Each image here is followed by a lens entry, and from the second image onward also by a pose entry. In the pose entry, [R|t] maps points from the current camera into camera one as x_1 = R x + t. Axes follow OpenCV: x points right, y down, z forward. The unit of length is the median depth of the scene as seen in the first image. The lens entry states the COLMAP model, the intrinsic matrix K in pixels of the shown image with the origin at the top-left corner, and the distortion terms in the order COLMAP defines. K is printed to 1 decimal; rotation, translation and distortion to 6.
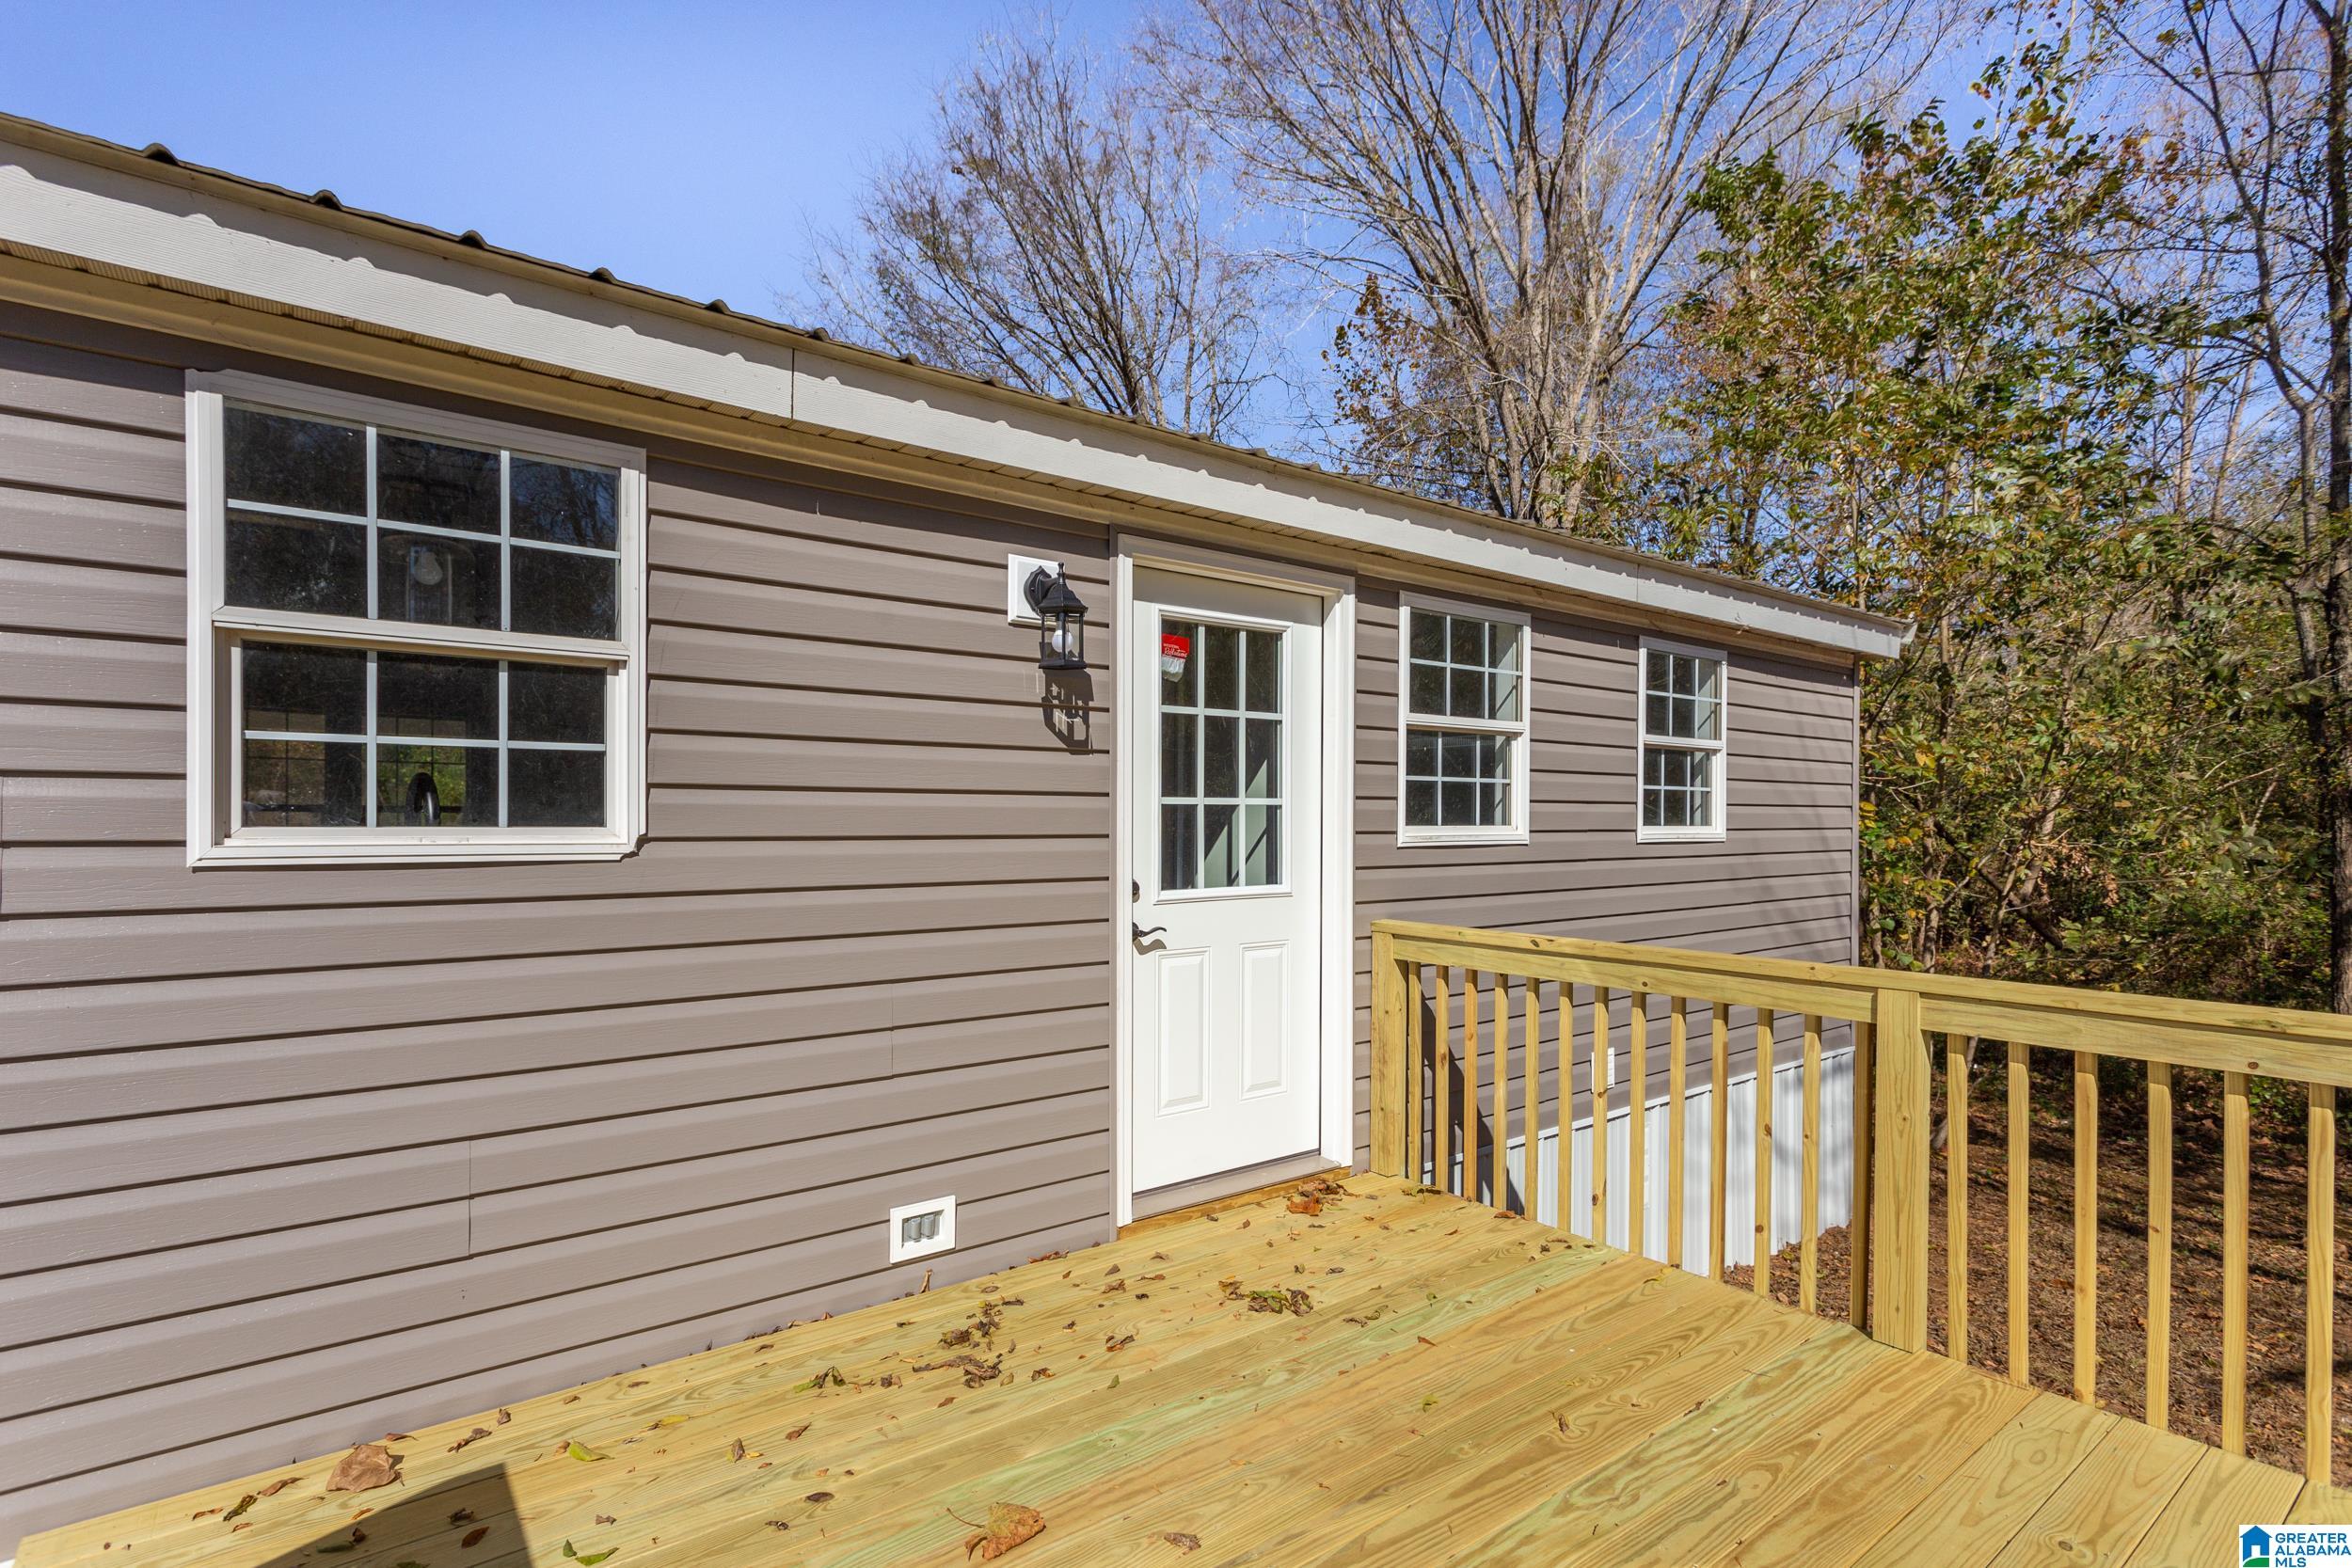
lens RADIAL K [[1177.1, 0, 1202.2], [0, 1177.1, 828.1], [0, 0, 1]] dist [0.005406, -0.000955]
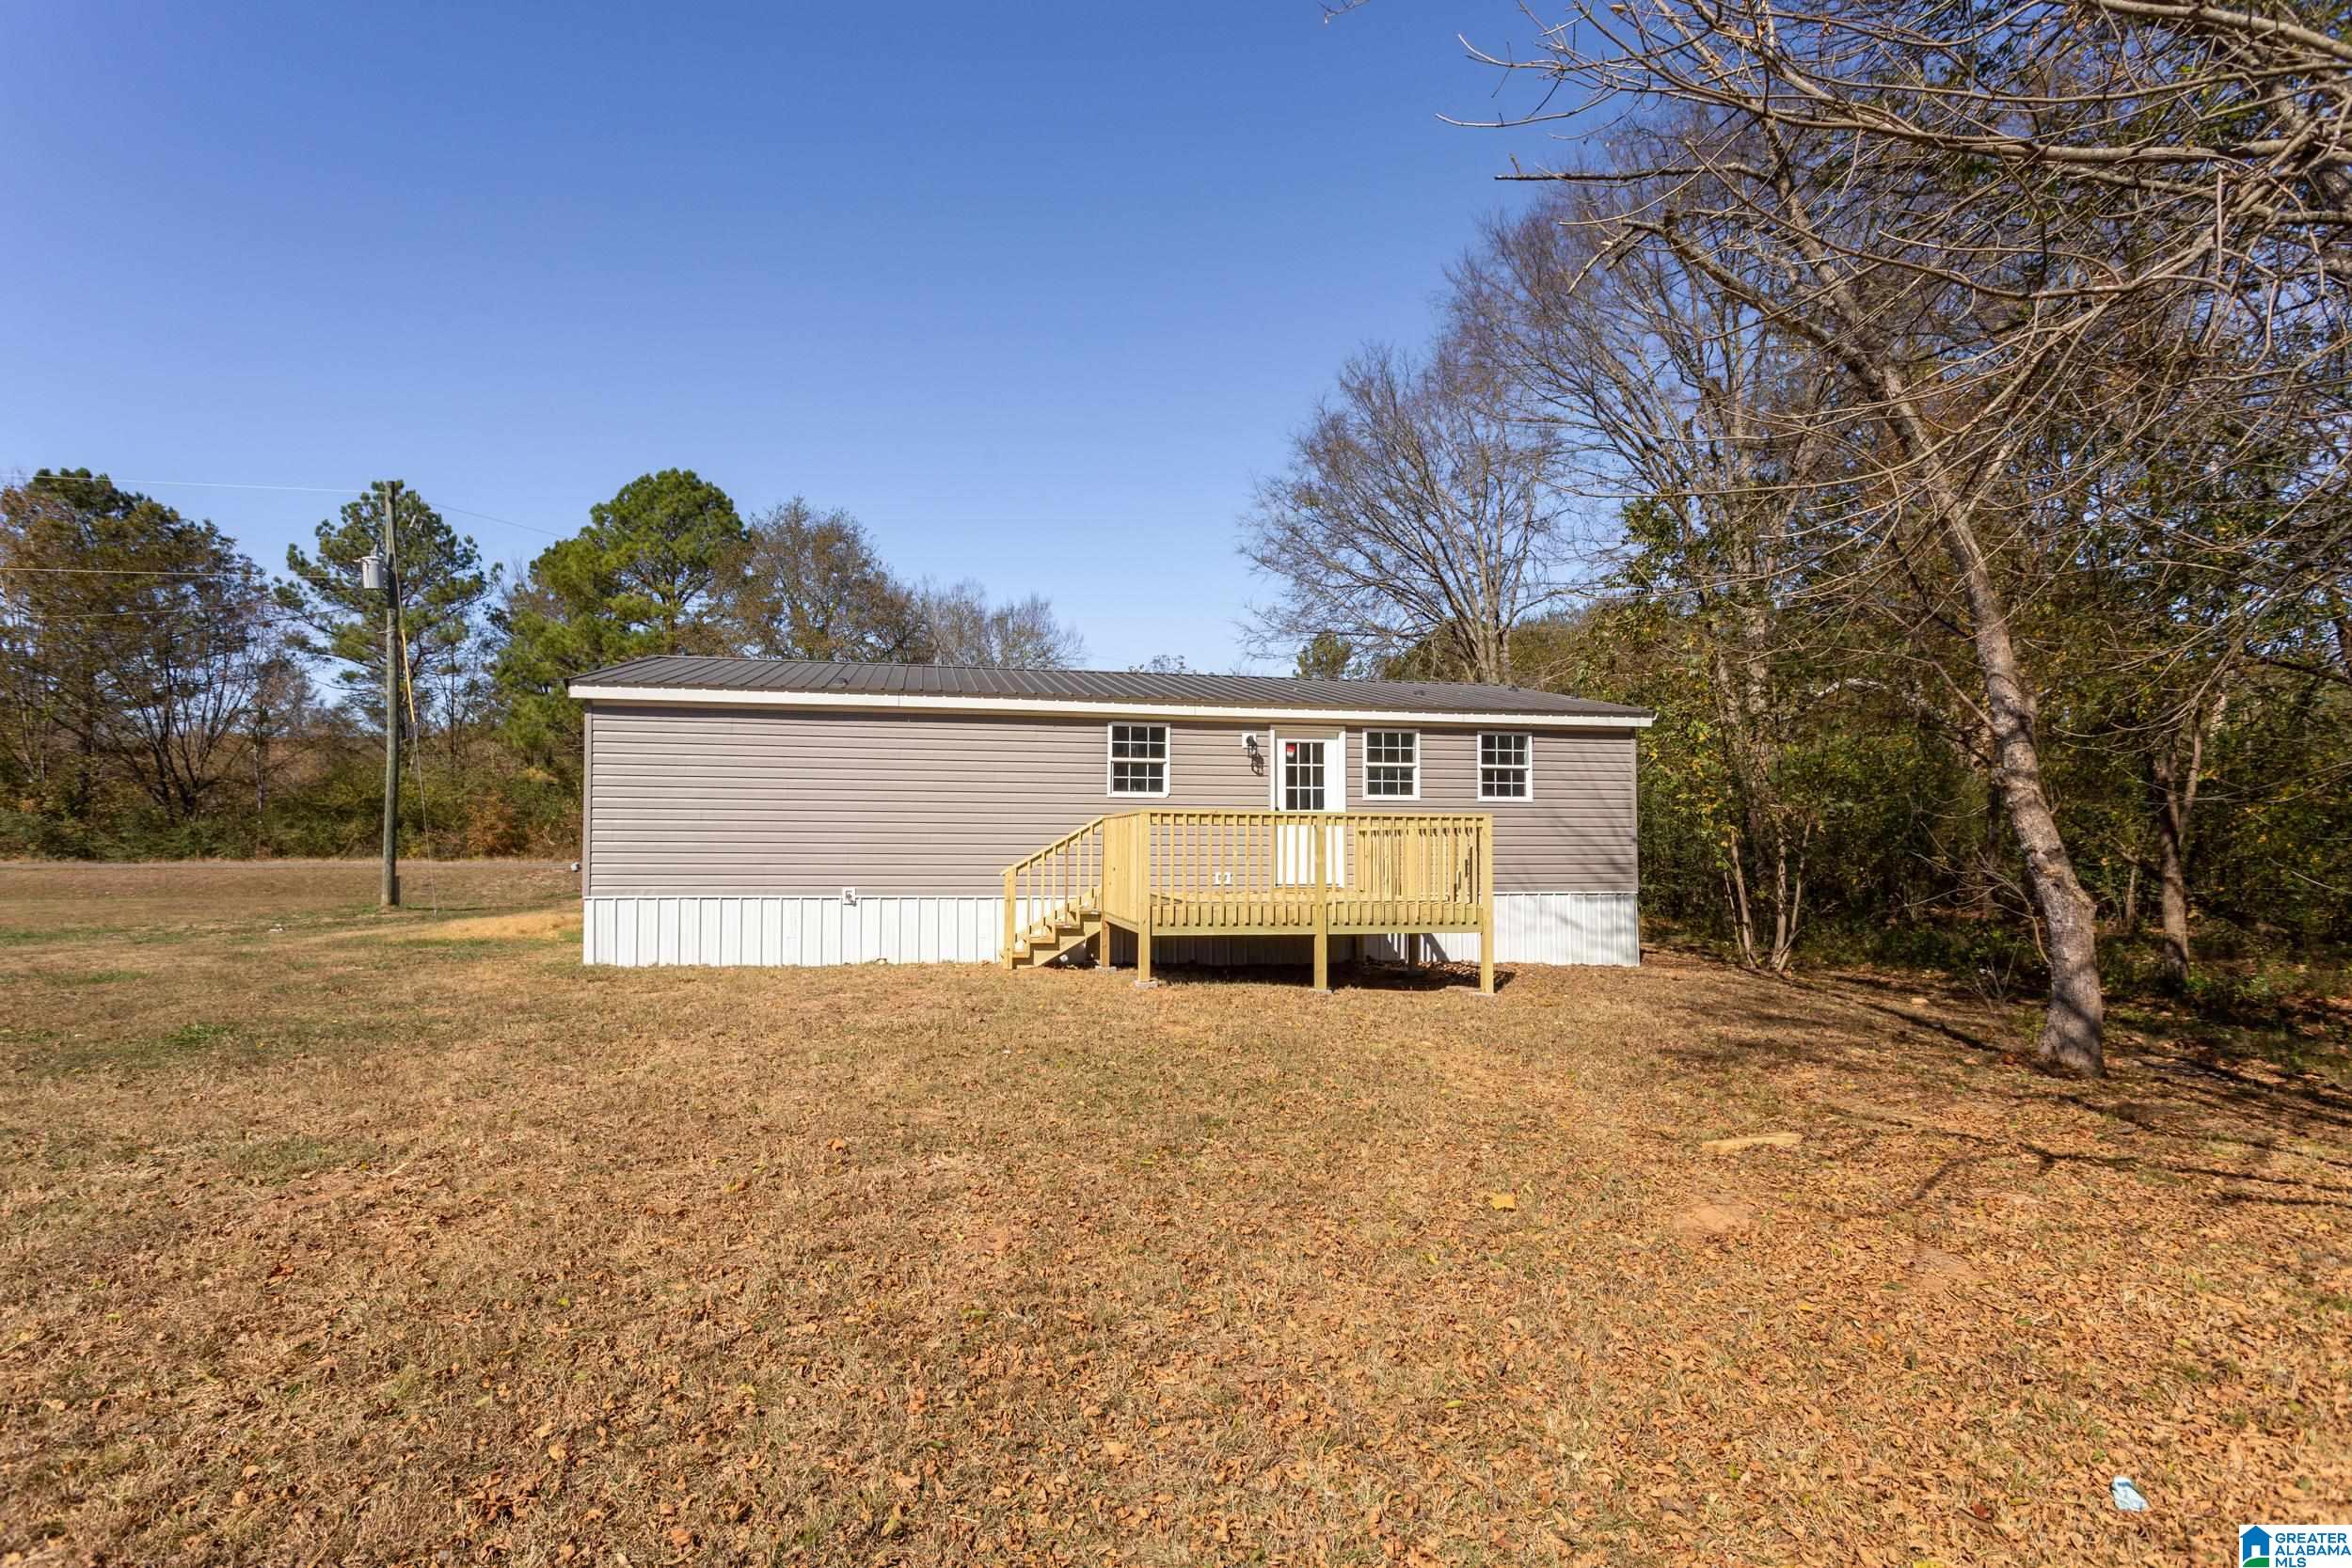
lens RADIAL K [[1177.1, 0, 1145.5], [0, 1177.1, 833.6], [0, 0, 1]] dist [0.005406, -0.000955]
pose [[0.891474, -0.013474, -0.452871, 1.255341], [-0.000223, 0.999544, -0.030179, 0.235590], [0.453071, 0.027005, 0.891065, -2.588885]]
